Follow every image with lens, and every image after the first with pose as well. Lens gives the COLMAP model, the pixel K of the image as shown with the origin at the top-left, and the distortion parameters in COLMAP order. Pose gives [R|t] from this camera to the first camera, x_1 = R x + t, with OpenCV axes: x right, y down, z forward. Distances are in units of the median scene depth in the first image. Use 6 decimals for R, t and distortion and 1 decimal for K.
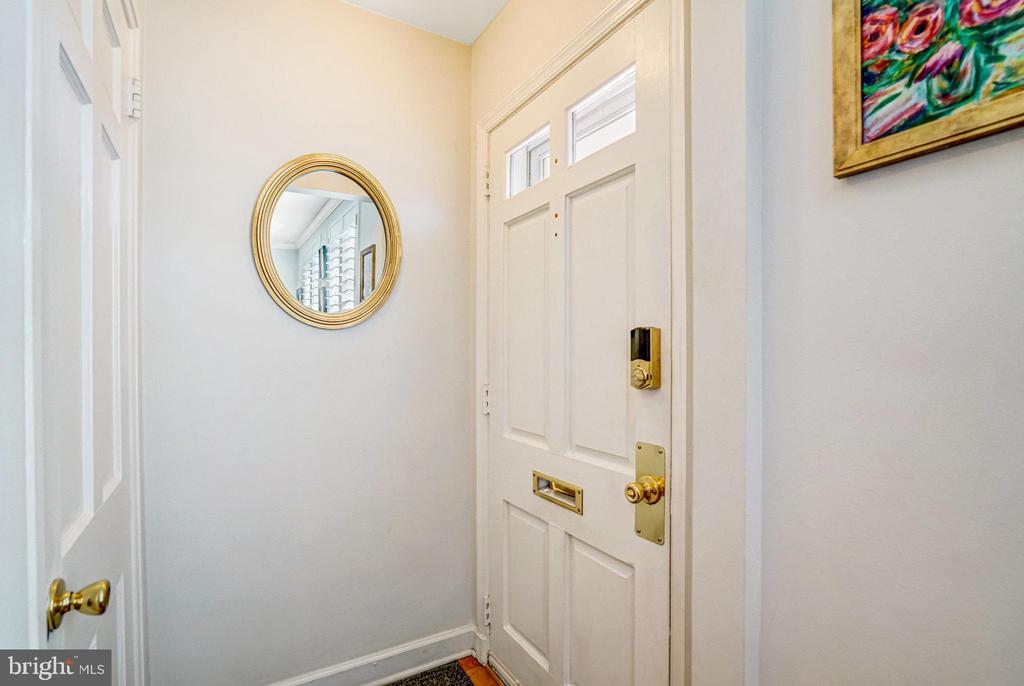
lens RADIAL K [[478.0, 0, 515.0], [0, 478.0, 358.9], [0, 0, 1]] dist [-0.048994, 0.019438]
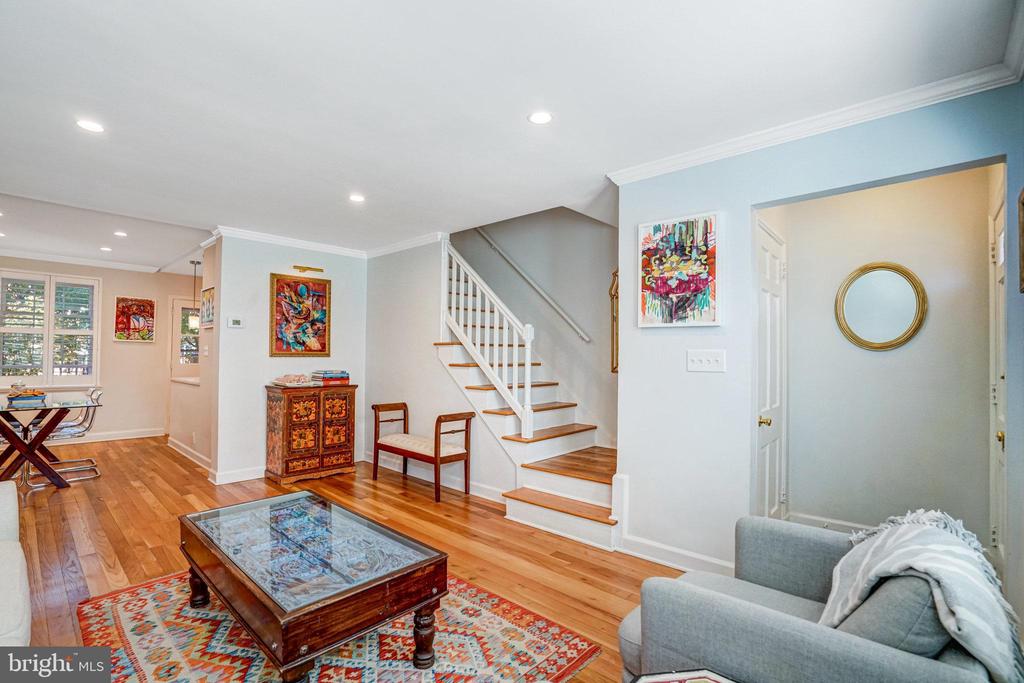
lens RADIAL K [[478.0, 0, 489.8], [0, 478.0, 337.8], [0, 0, 1]] dist [-0.048994, 0.019438]
pose [[0.249038, -0.029328, -0.968049, 1.579569], [-0.021243, 0.999136, -0.035734, -0.014190], [0.968261, 0.029463, 0.248200, -1.518975]]
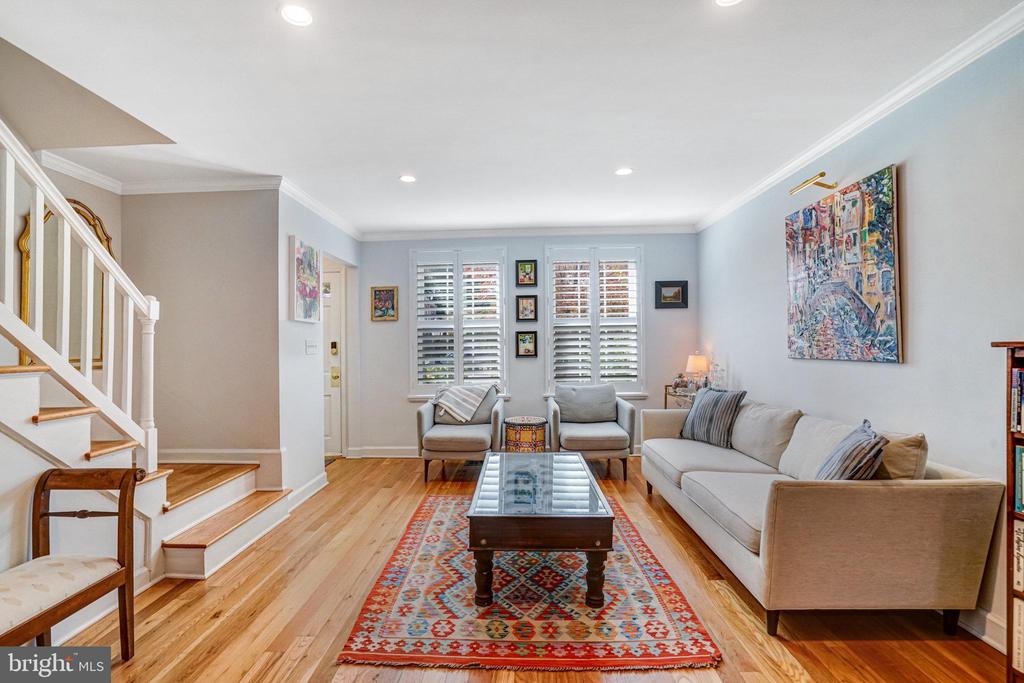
lens RADIAL K [[478.0, 0, 515.6], [0, 478.0, 345.4], [0, 0, 1]] dist [-0.048994, 0.019438]
pose [[0.528496, -0.002552, 0.848932, -2.825290], [0.019641, 0.999765, -0.009222, 0.048923], [-0.848708, 0.021548, 0.528422, -3.073028]]
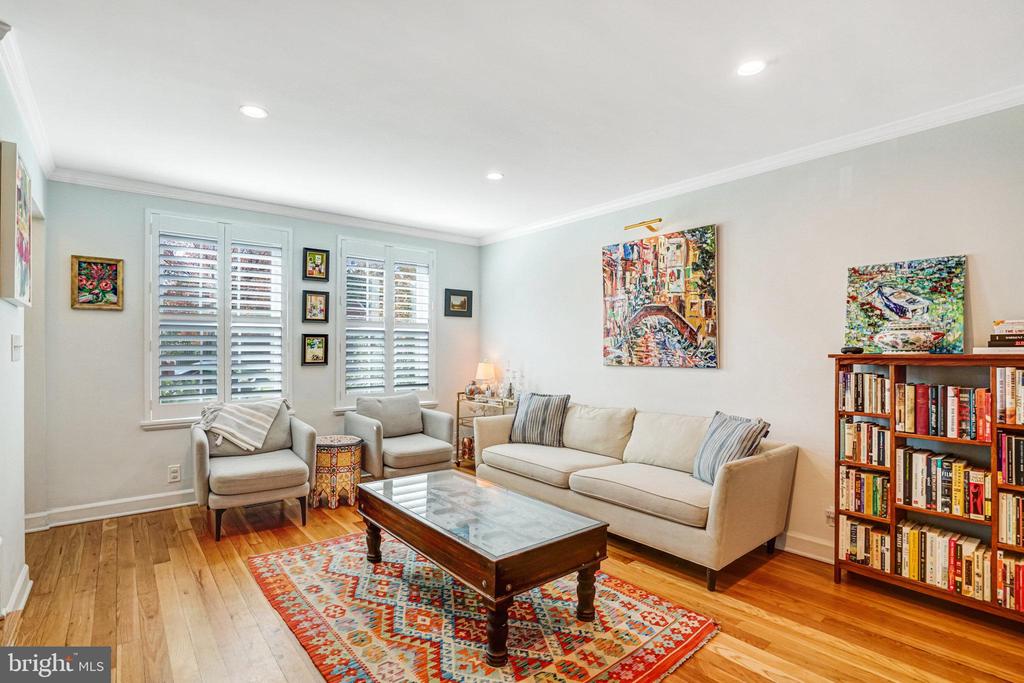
lens RADIAL K [[478.0, 0, 500.1], [0, 478.0, 349.4], [0, 0, 1]] dist [-0.048994, 0.019438]
pose [[-0.138911, 0.005589, 0.990289, -2.849008], [0.007677, 0.999960, -0.004567, 0.025320], [-0.990275, 0.006969, -0.138949, -1.611073]]
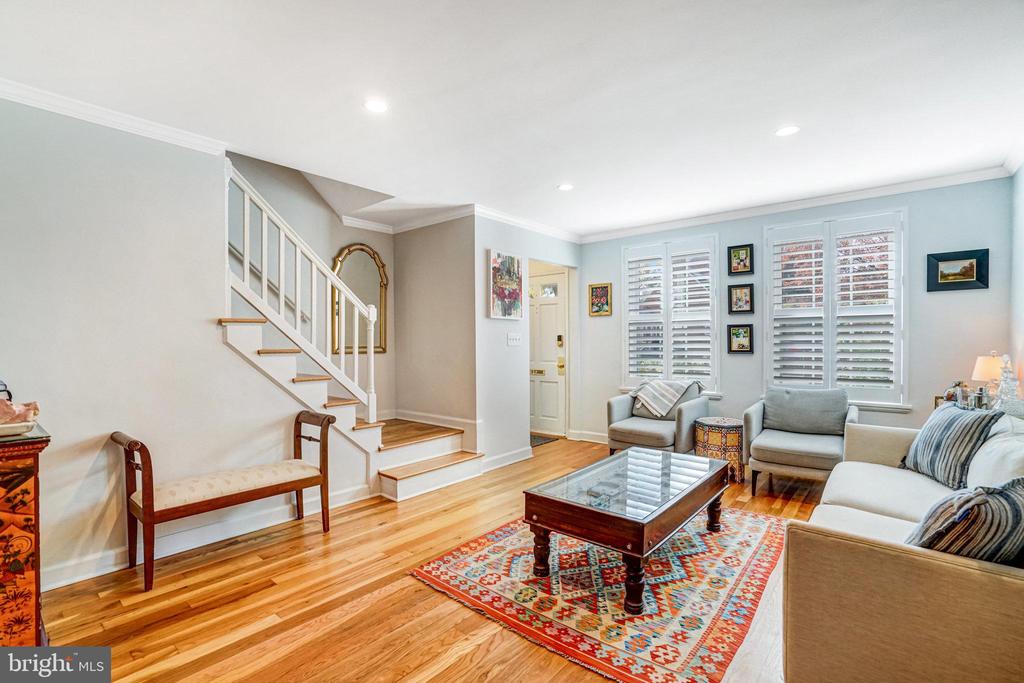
lens RADIAL K [[478.0, 0, 518.5], [0, 478.0, 341.1], [0, 0, 1]] dist [-0.048994, 0.019438]
pose [[0.941366, -0.000071, 0.337388, -2.015656], [0.003708, 0.999942, -0.010136, 0.053021], [-0.337368, 0.010792, 0.941311, -3.970336]]
